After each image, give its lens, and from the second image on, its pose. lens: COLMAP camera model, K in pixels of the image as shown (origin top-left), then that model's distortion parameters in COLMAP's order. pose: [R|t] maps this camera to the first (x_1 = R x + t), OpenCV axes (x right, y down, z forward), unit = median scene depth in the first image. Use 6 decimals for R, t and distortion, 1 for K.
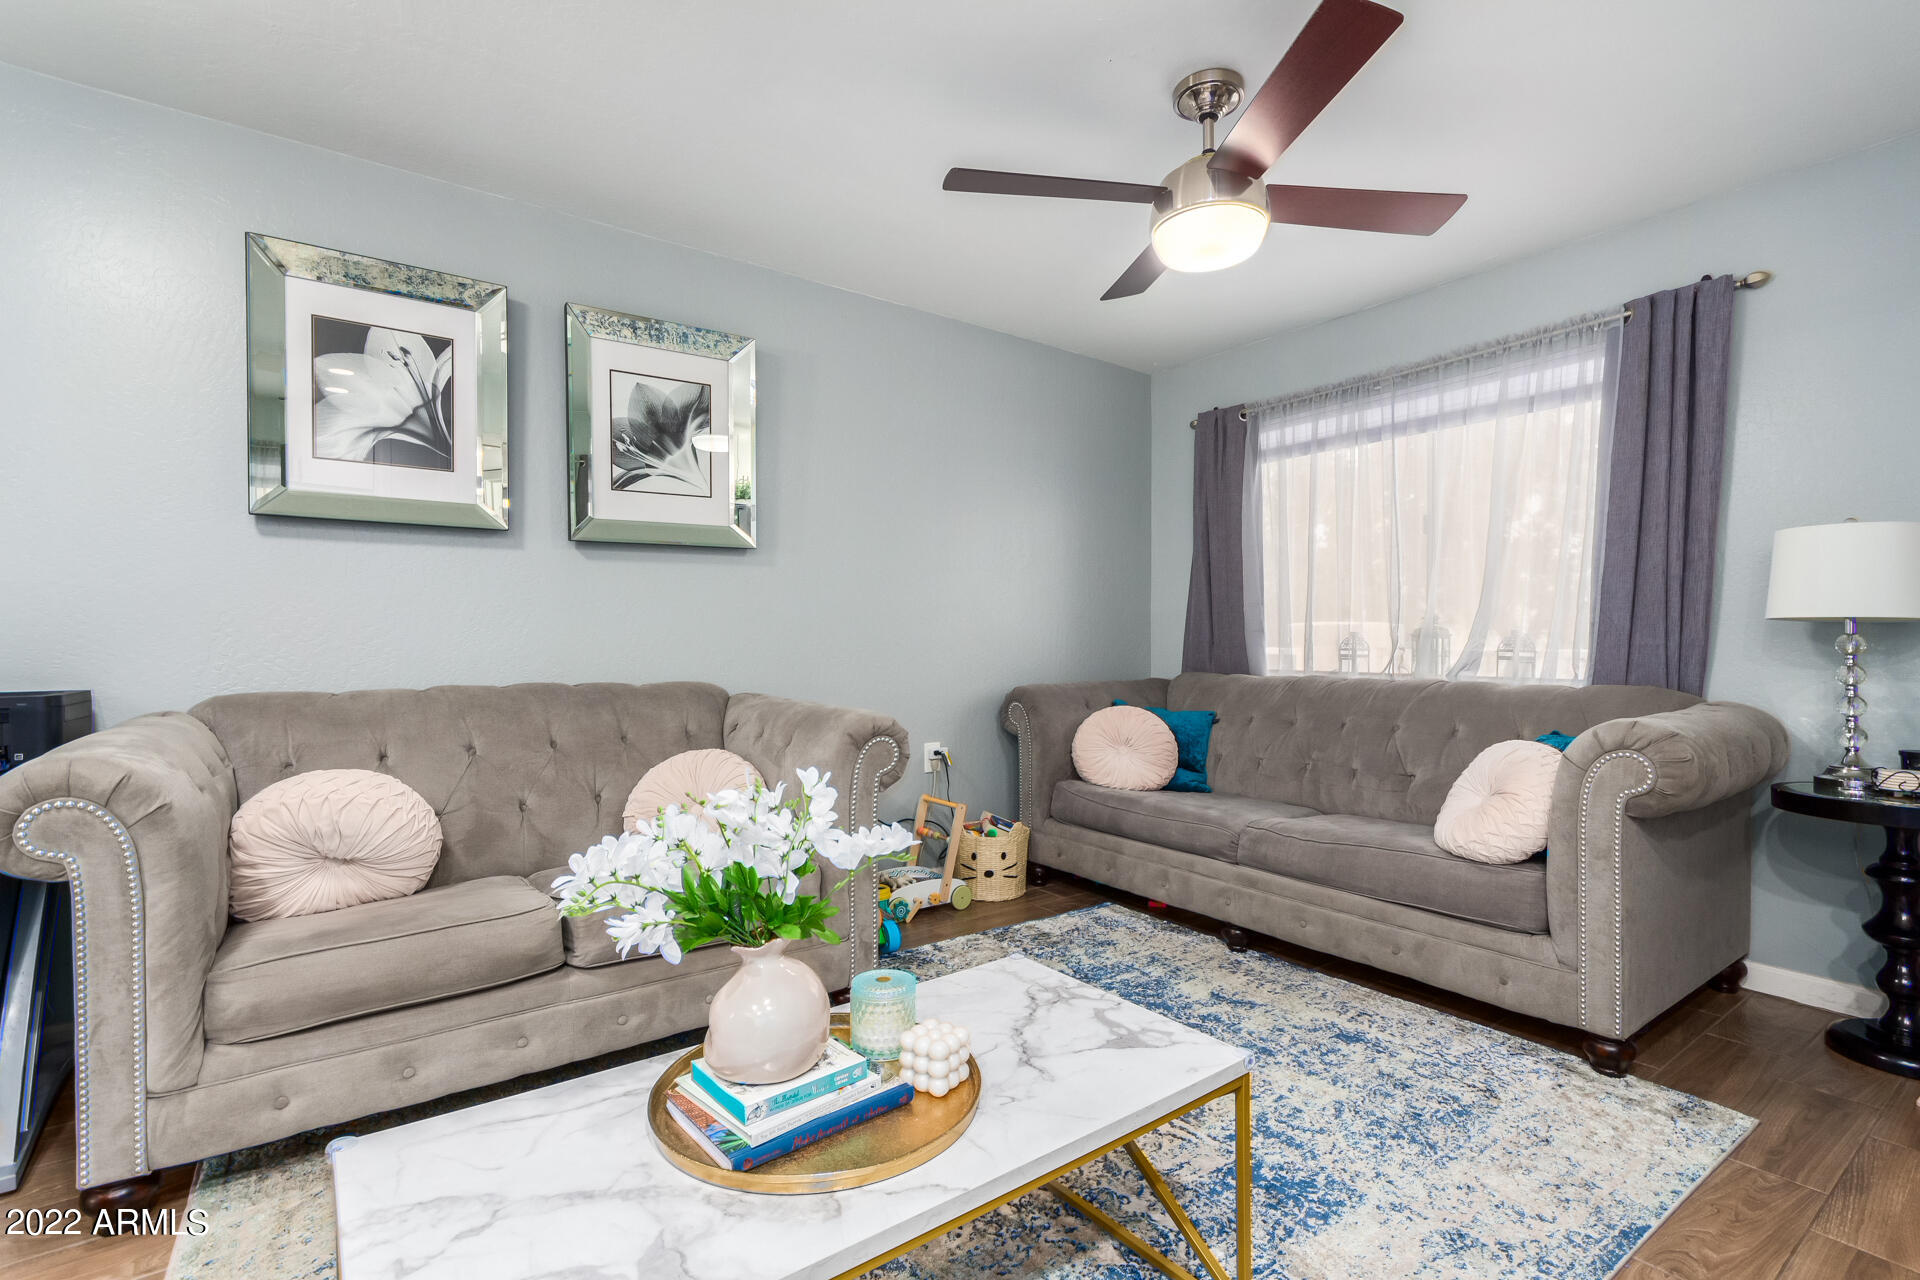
lens RADIAL K [[923.0, 0, 975.4], [0, 923.0, 657.8], [0, 0, 1]] dist [0.003951, 0.002754]
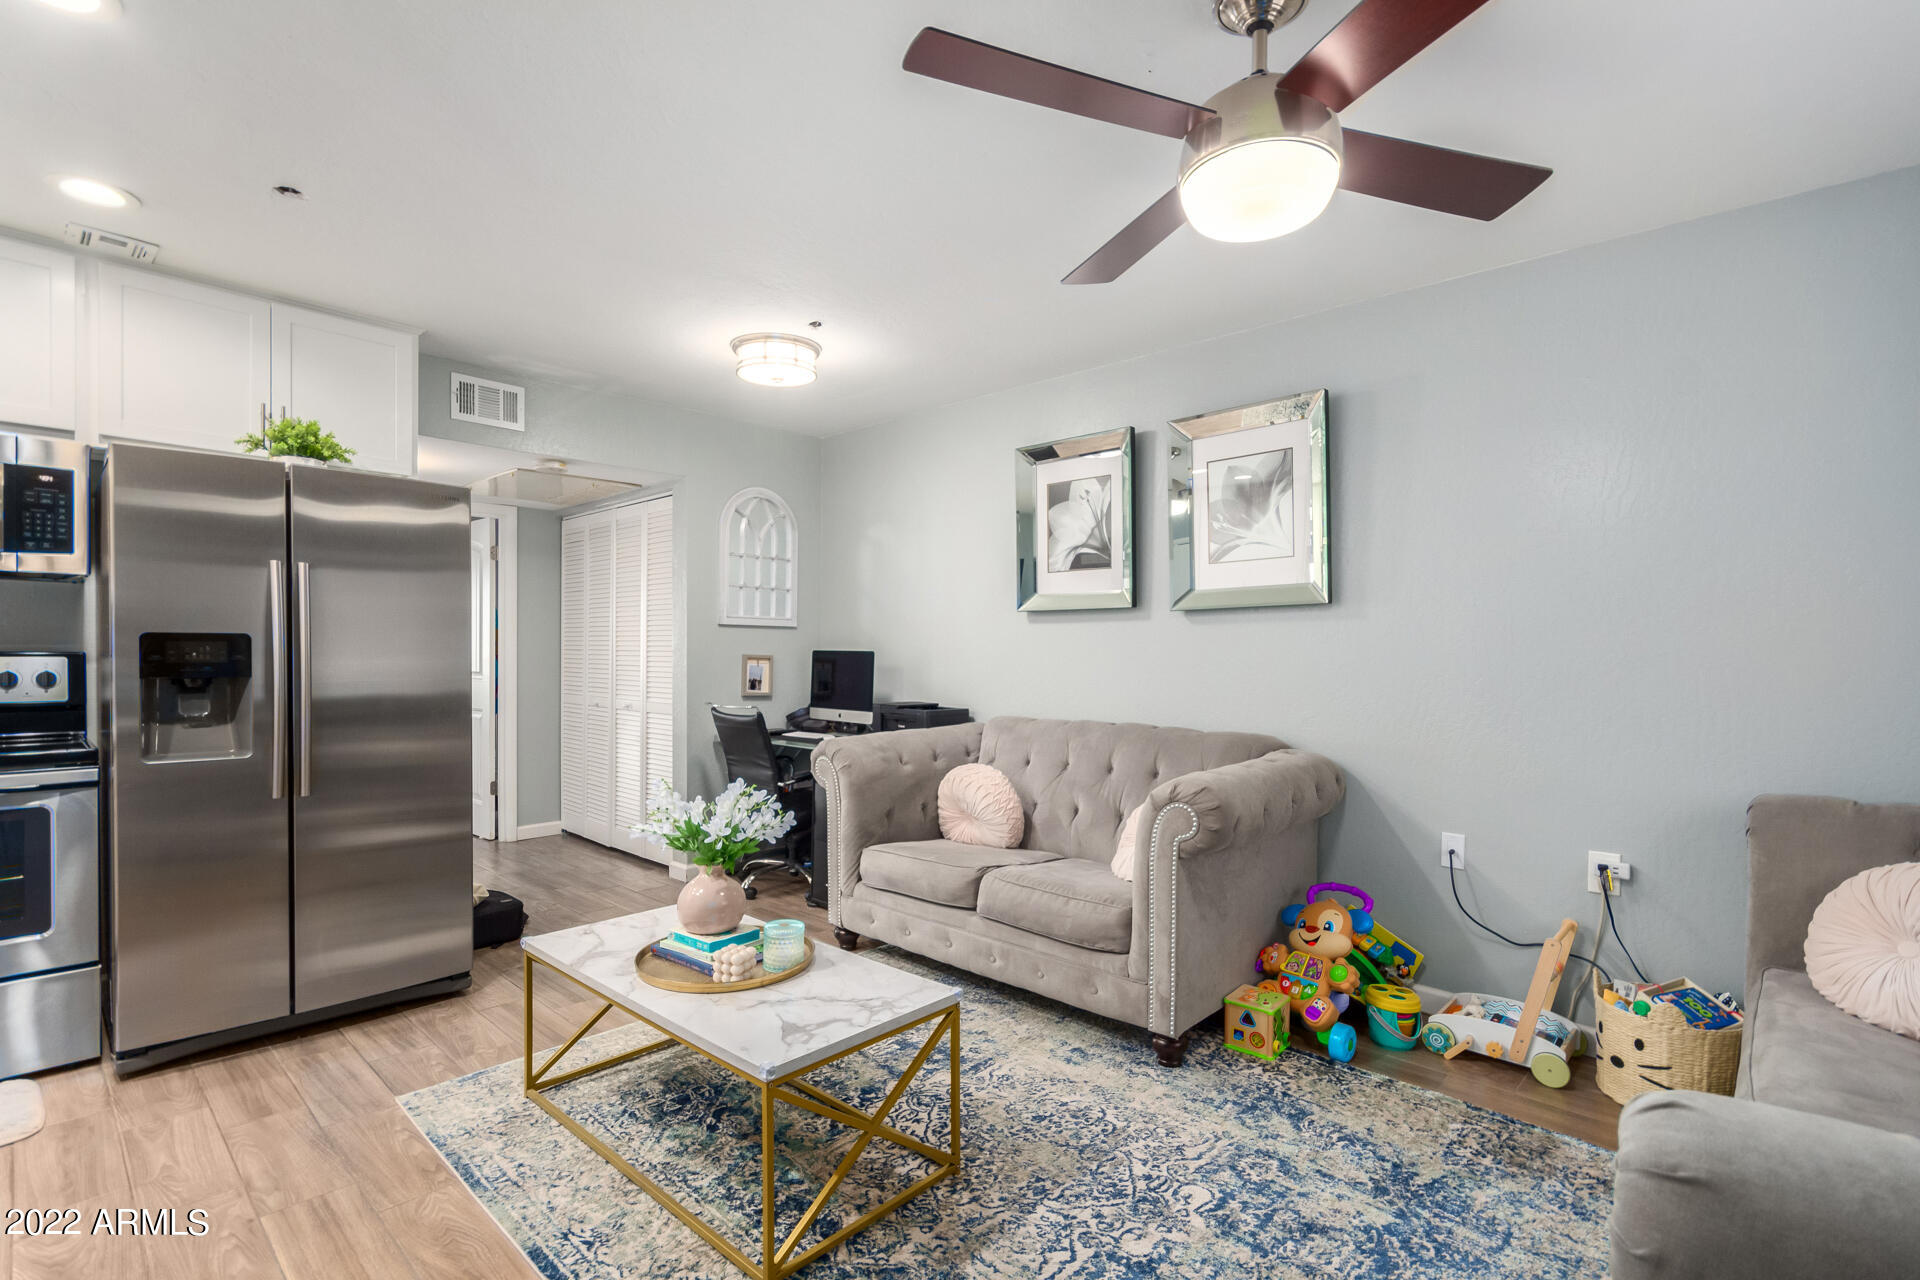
lens RADIAL K [[923.0, 0, 916.6], [0, 923.0, 671.0], [0, 0, 1]] dist [0.003951, 0.002754]
pose [[0.130382, 0.024672, -0.991157, 0.729636], [-0.018087, 0.999583, 0.022502, -0.066234], [0.991299, 0.014993, 0.130774, 0.484226]]
